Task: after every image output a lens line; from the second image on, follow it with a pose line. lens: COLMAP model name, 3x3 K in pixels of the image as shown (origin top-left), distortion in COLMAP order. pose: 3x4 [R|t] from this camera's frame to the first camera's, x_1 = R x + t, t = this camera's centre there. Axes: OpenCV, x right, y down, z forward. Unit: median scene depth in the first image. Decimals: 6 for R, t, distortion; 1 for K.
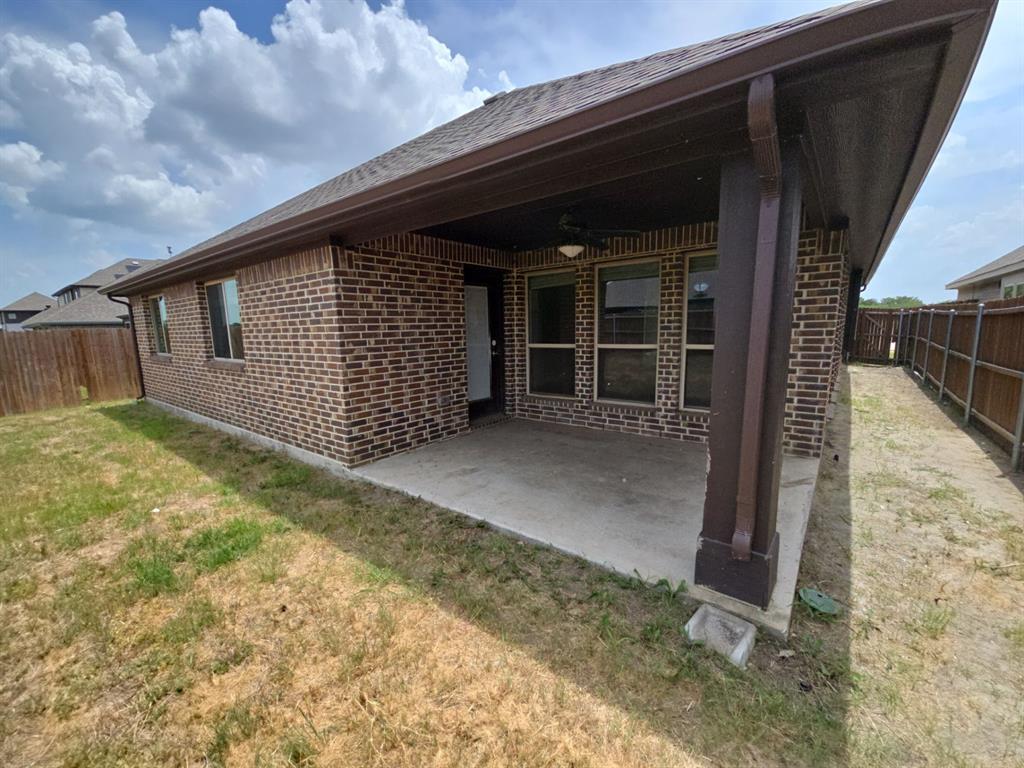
lens RADIAL K [[417.1, 0, 508.0], [0, 417.1, 387.0], [0, 0, 1]] dist [0.010526, -0.008082]
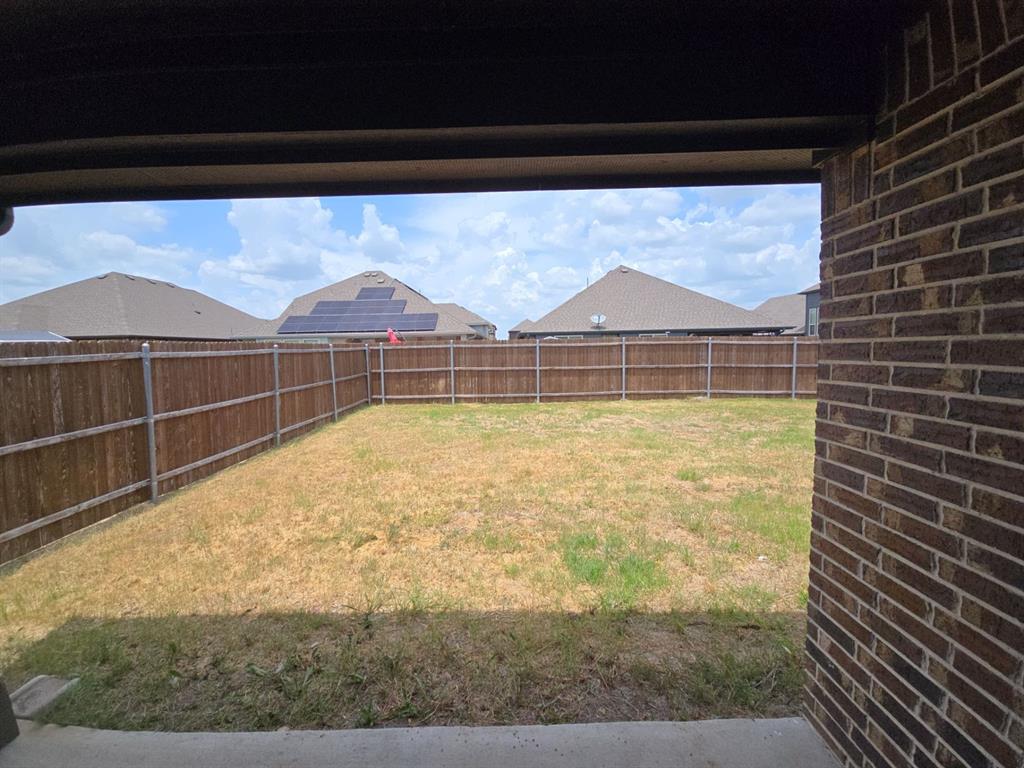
lens RADIAL K [[417.1, 0, 508.0], [0, 417.1, 387.0], [0, 0, 1]] dist [0.010526, -0.008082]
pose [[-0.788015, 0.085963, -0.609625, 0.068441], [-0.063537, 0.973561, 0.219411, -0.181551], [0.612369, 0.211633, -0.761719, 1.057948]]
